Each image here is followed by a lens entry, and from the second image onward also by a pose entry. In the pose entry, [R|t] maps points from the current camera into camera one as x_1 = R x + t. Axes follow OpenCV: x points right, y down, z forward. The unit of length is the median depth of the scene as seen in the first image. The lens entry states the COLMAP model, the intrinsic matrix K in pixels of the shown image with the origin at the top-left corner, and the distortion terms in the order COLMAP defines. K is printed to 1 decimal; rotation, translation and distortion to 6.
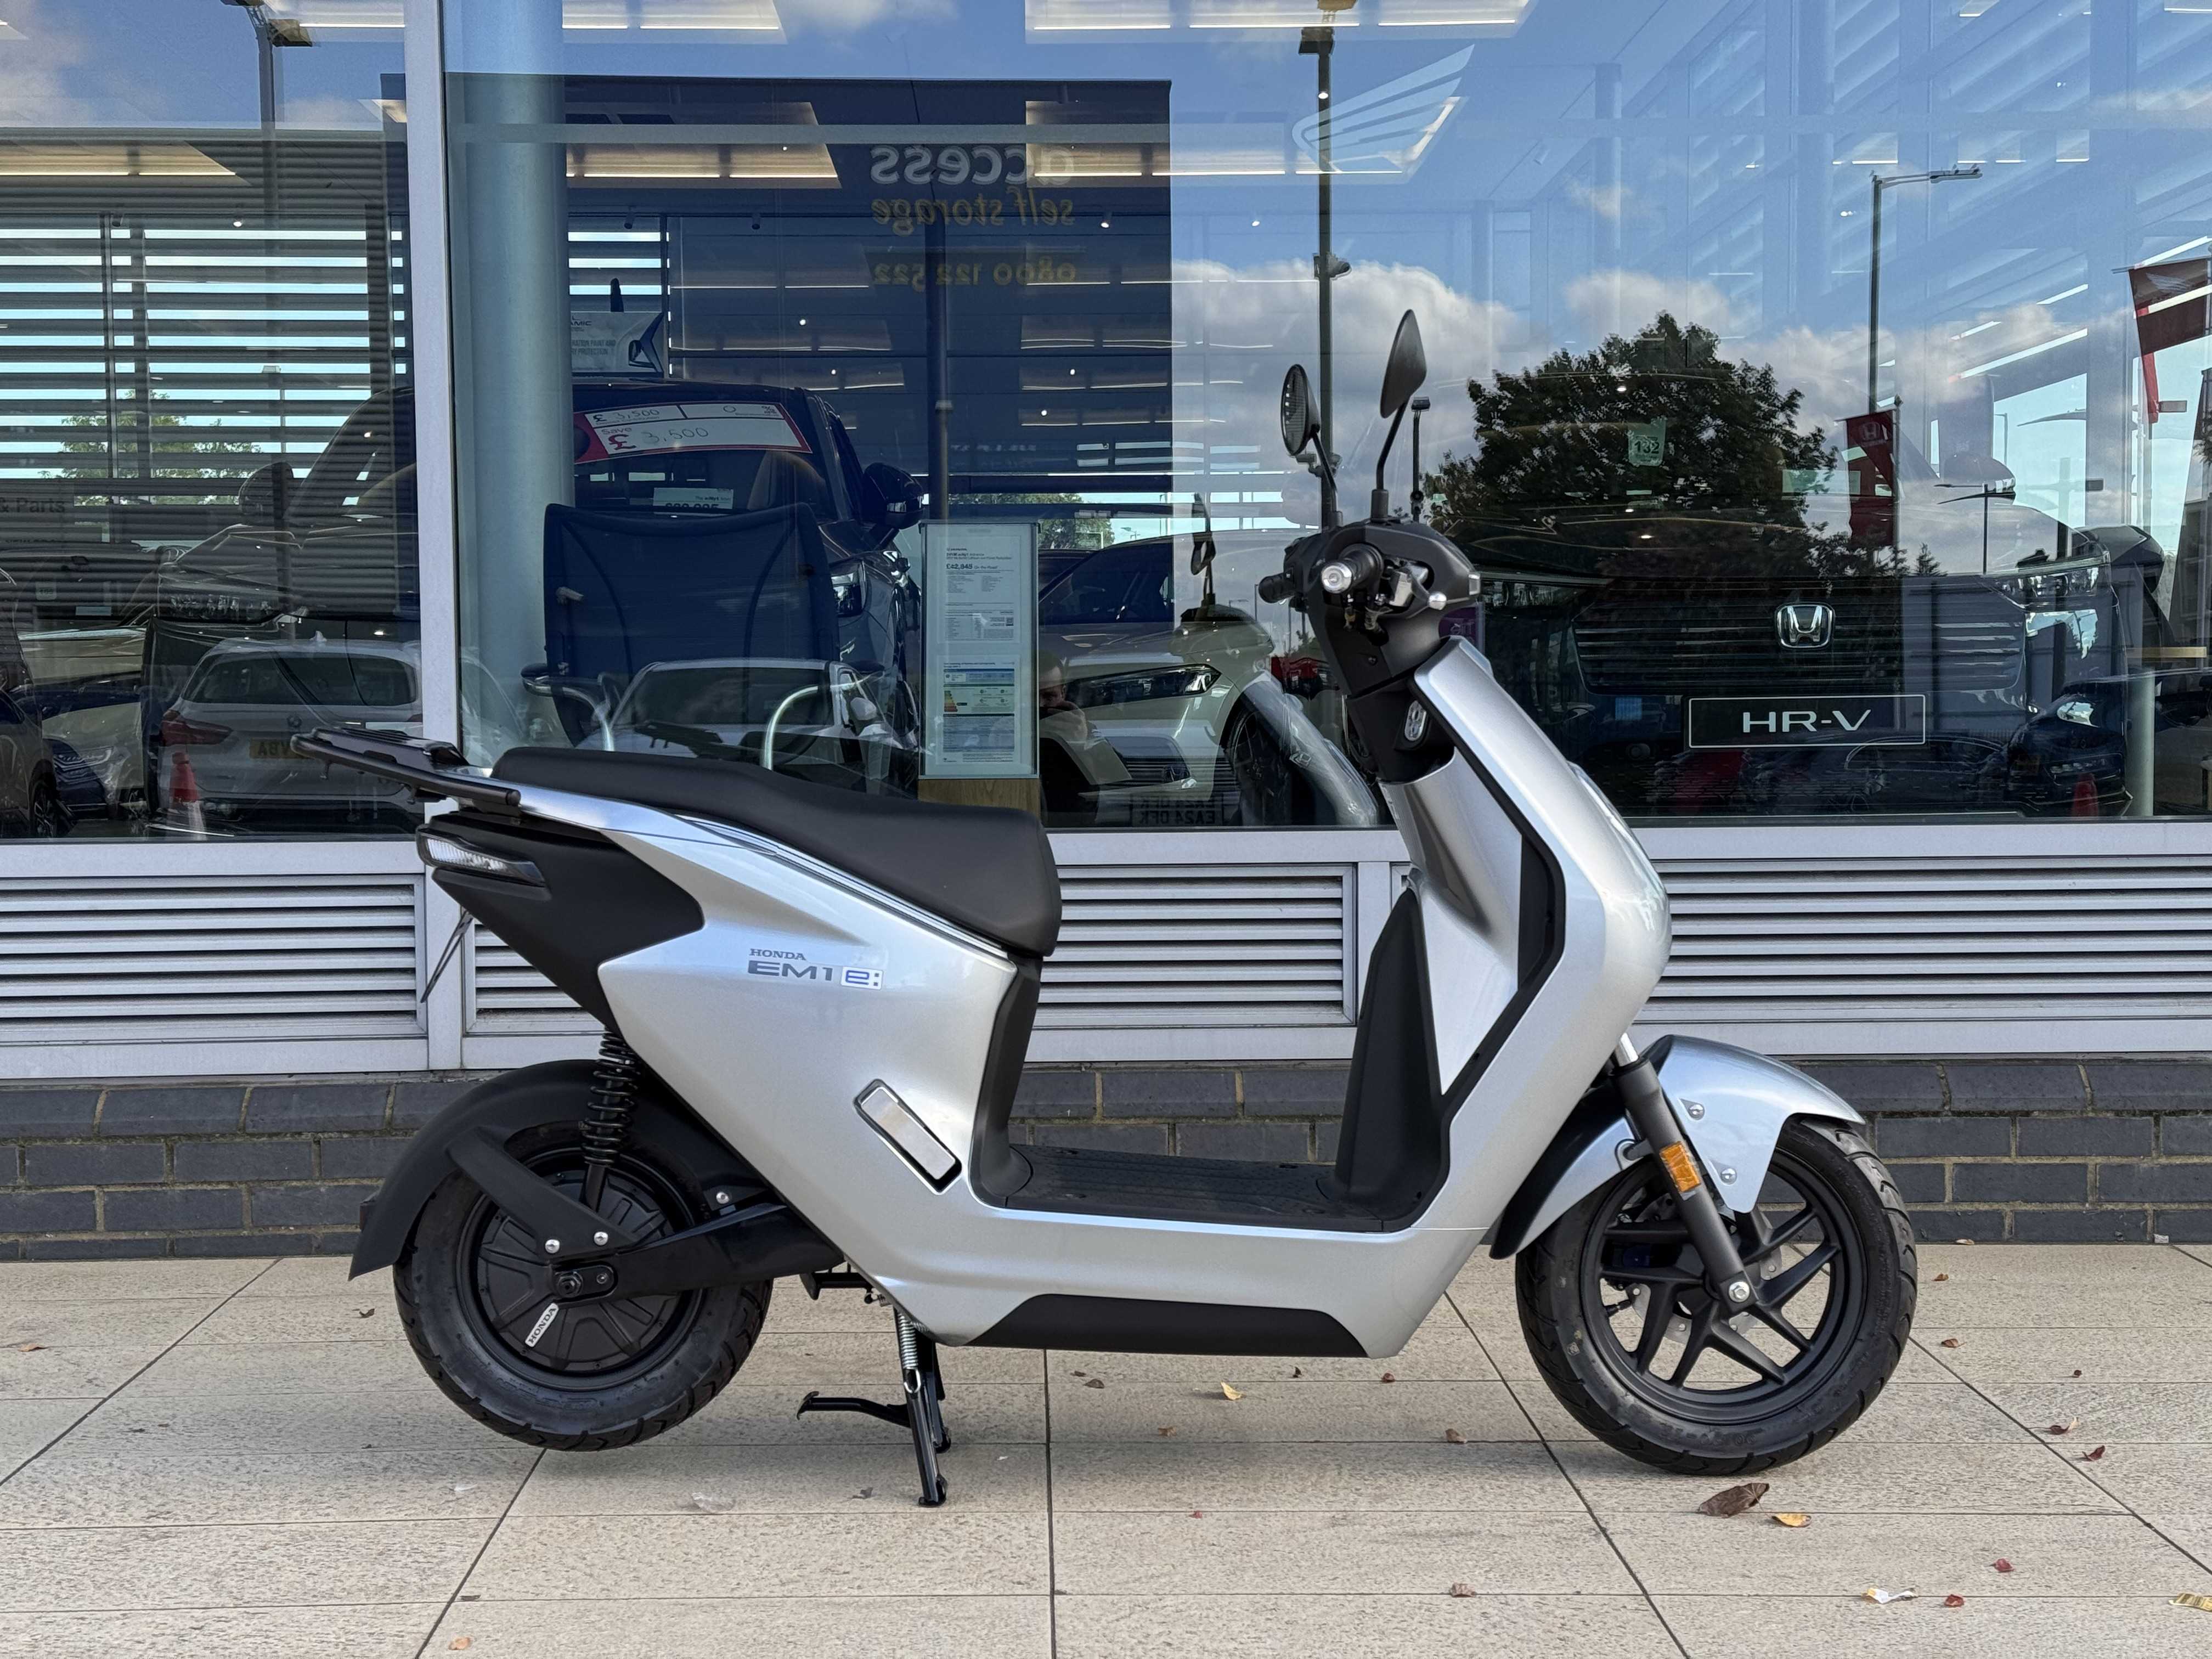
lens RADIAL K [[3069.6, 0, 1101.9], [0, 3069.6, 827.3], [0, 0, 1]] dist [0.212157, -0.445258]
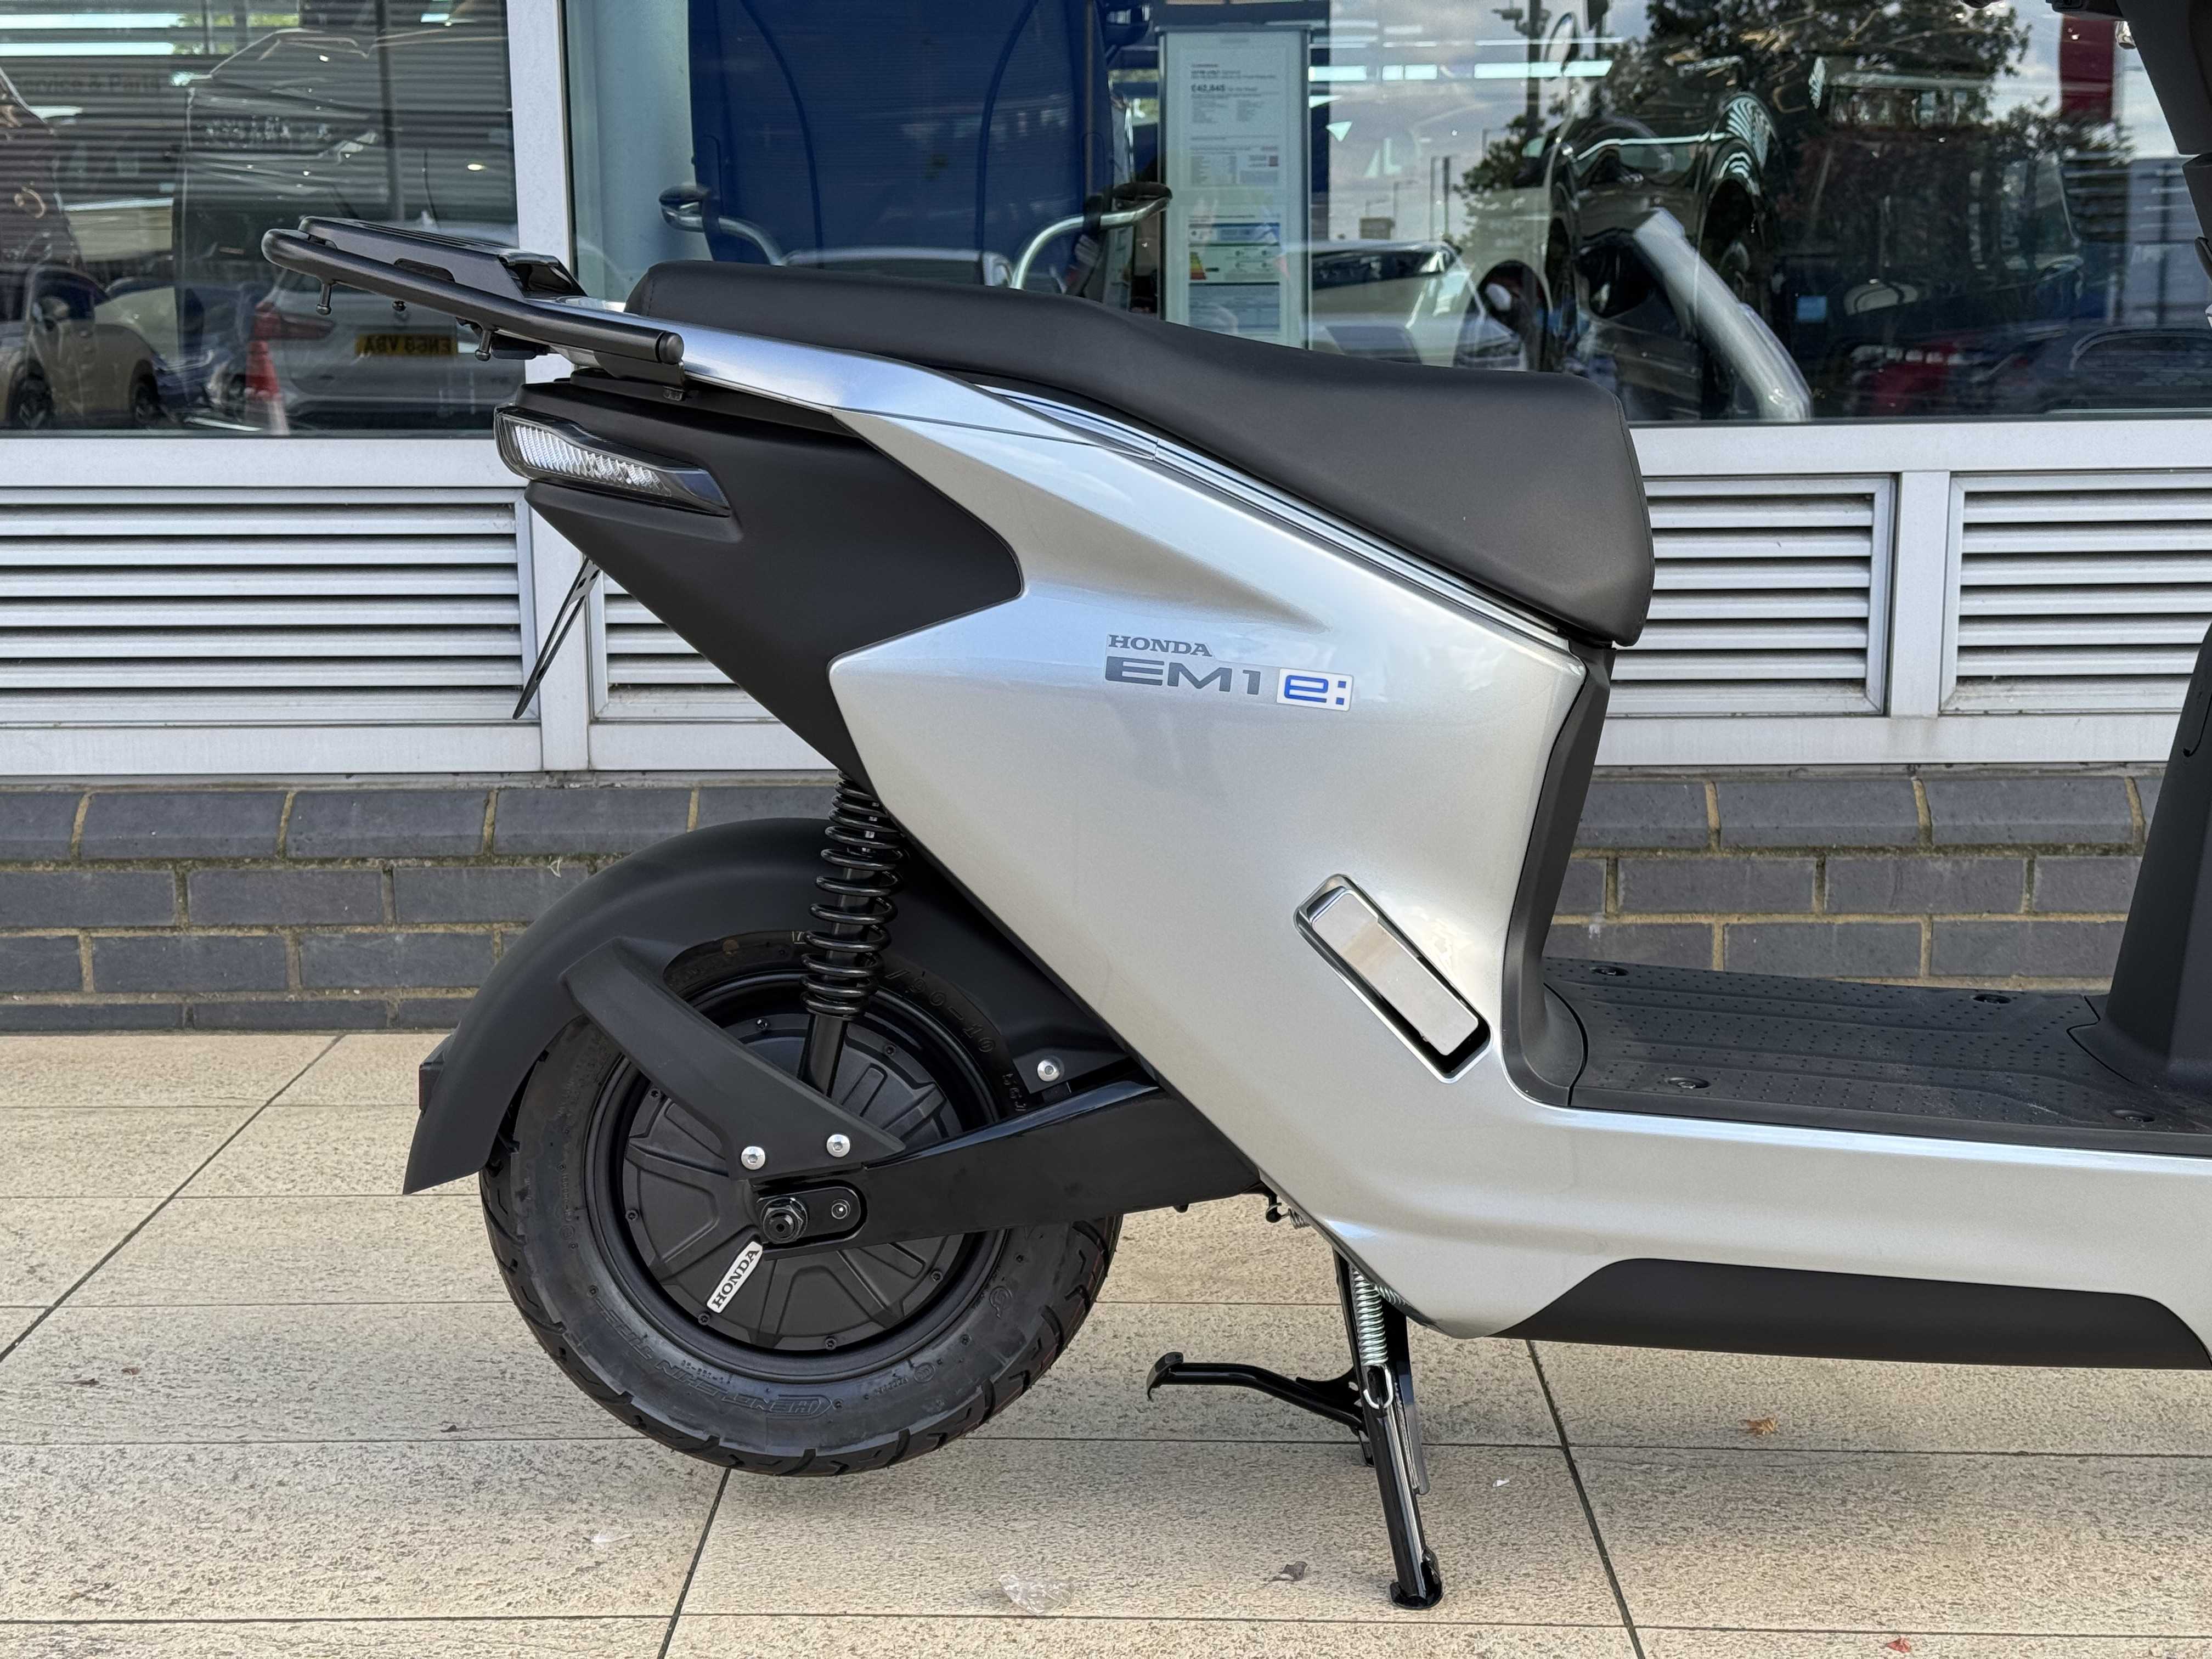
lens RADIAL K [[3075.5, 0, 1093.9], [0, 3075.5, 835.0], [0, 0, 1]] dist [0.215044, -0.485237]
pose [[0.999071, 0.007359, -0.042457, -0.063886], [-0.001910, 0.991904, 0.126976, 0.003874], [0.043048, -0.126777, 0.990997, 0.314444]]
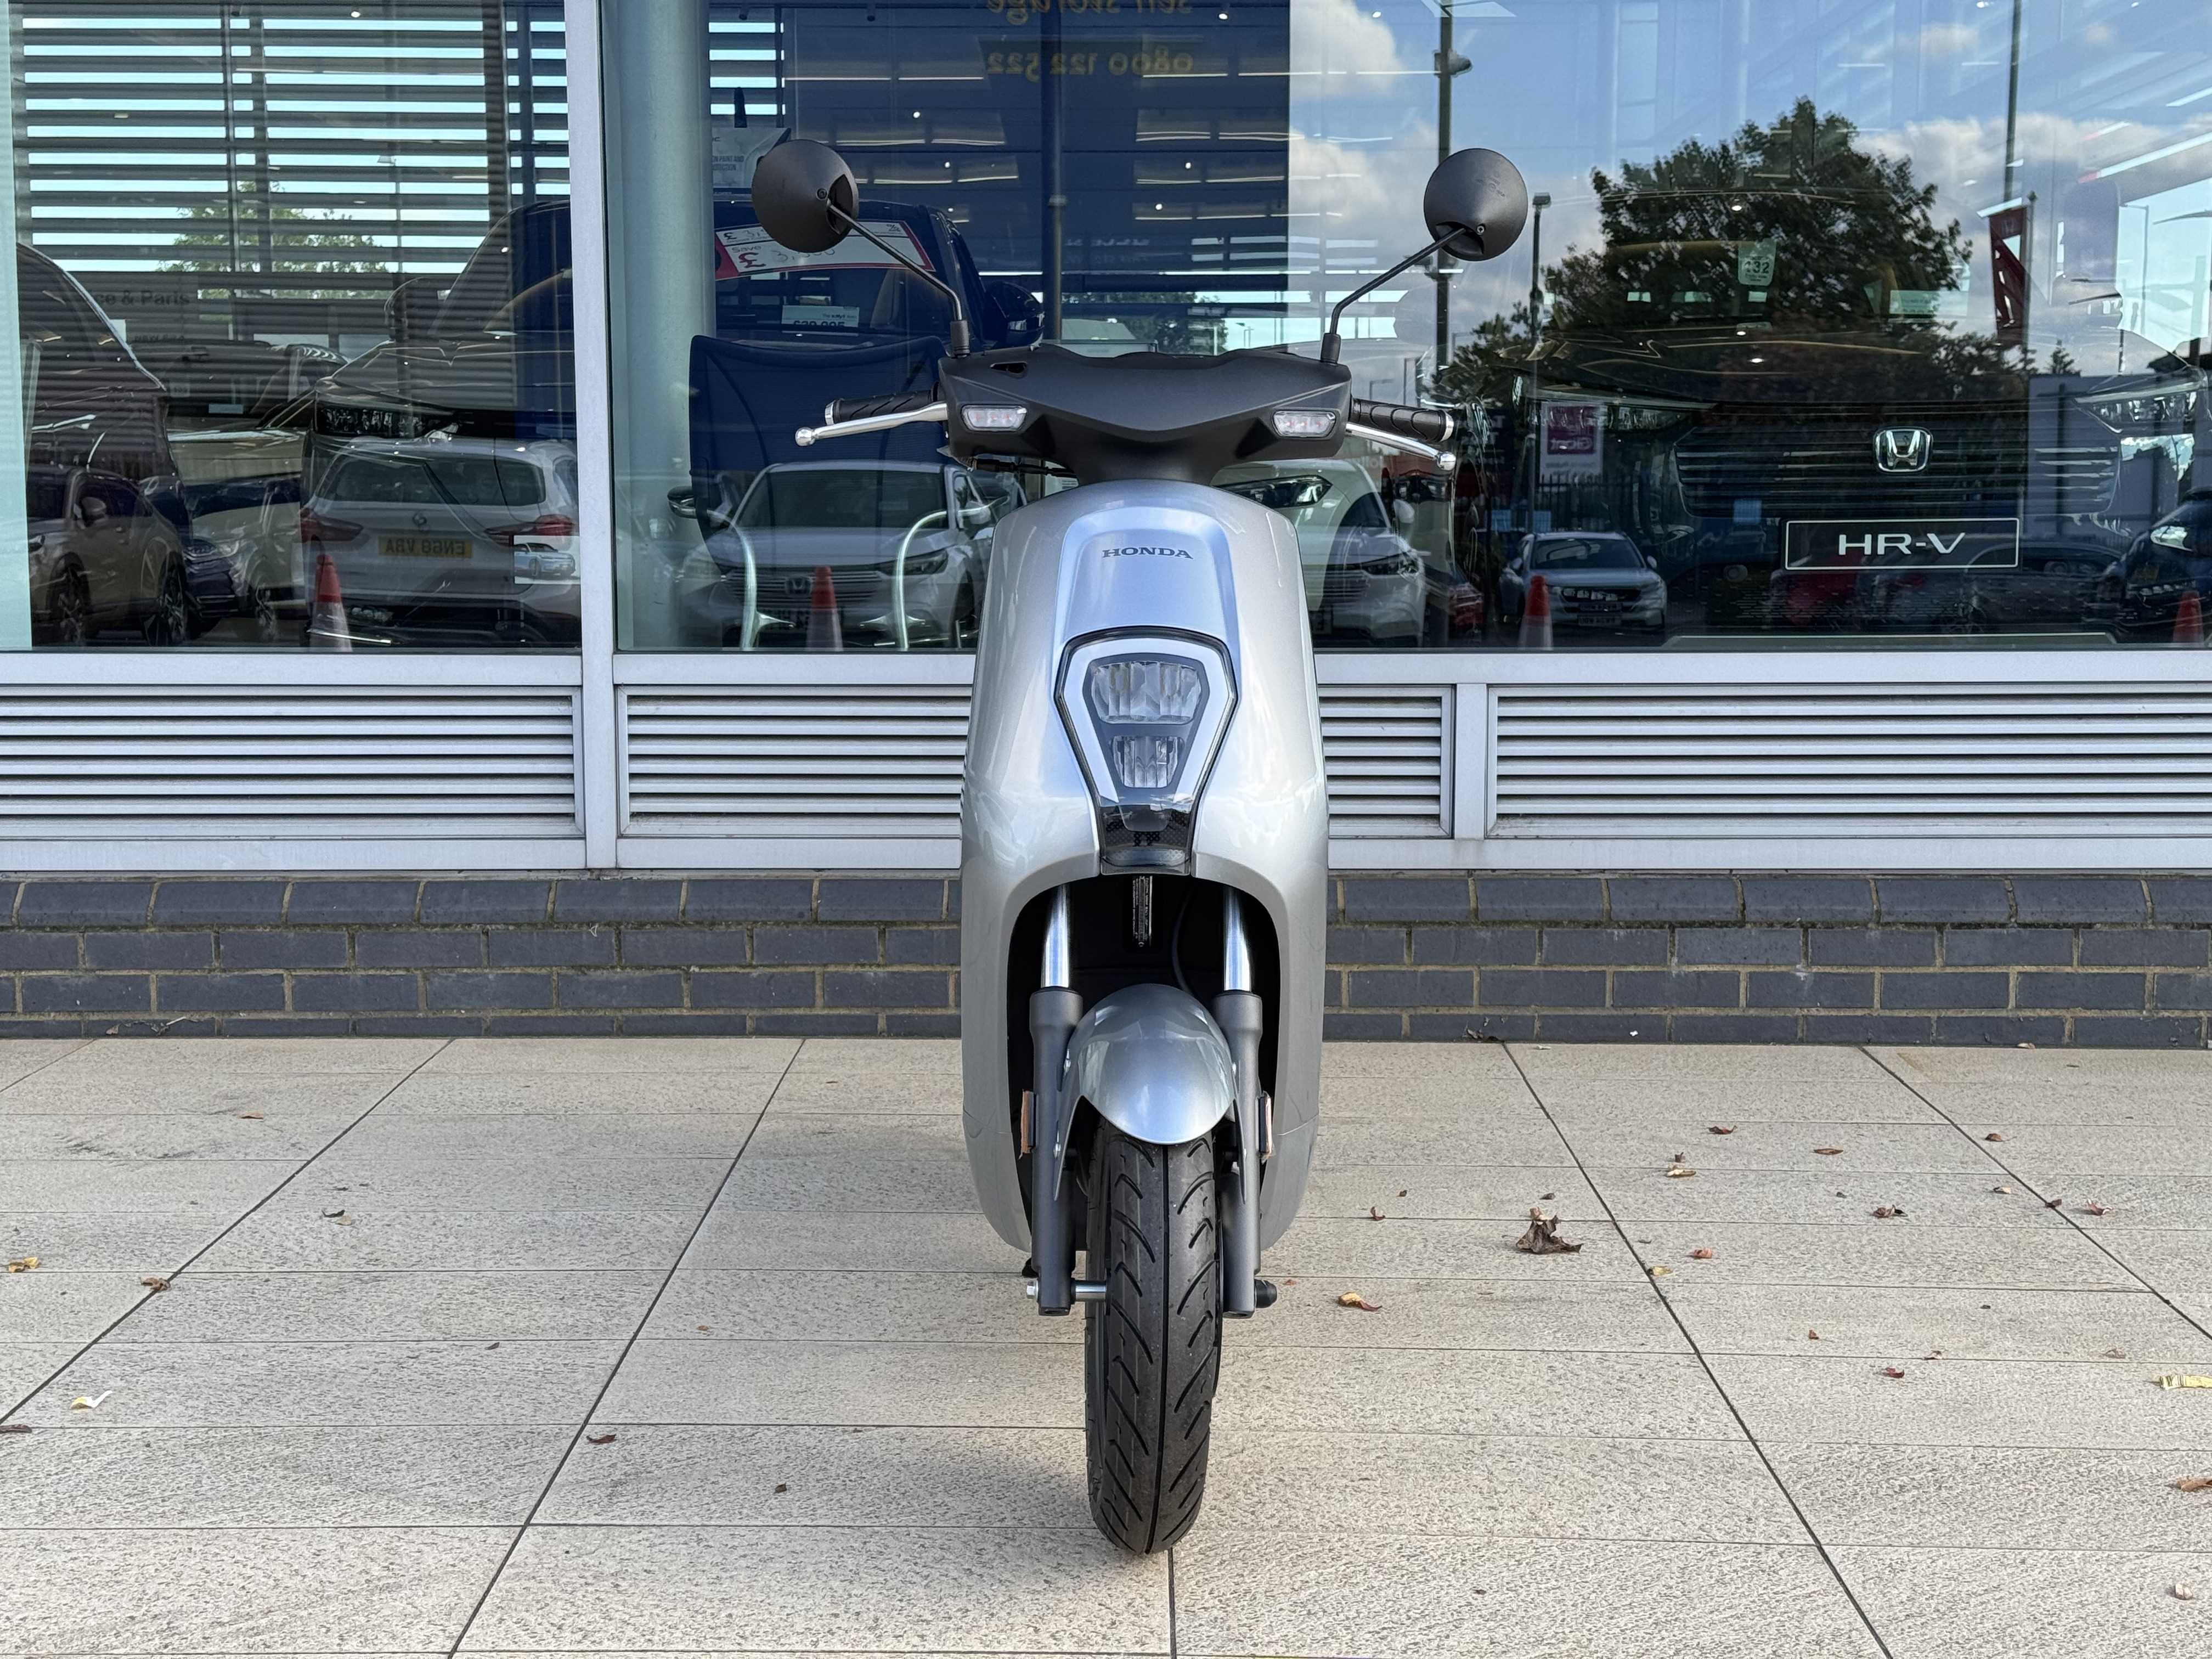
lens RADIAL K [[3083.9, 0, 1104.7], [0, 3083.9, 831.5], [0, 0, 1]] dist [0.193609, -0.348514]
pose [[0.999366, 0.011125, -0.033823, -0.001003], [-0.008857, 0.997749, 0.066474, -0.007656], [0.034486, -0.066132, 0.997215, -0.067236]]
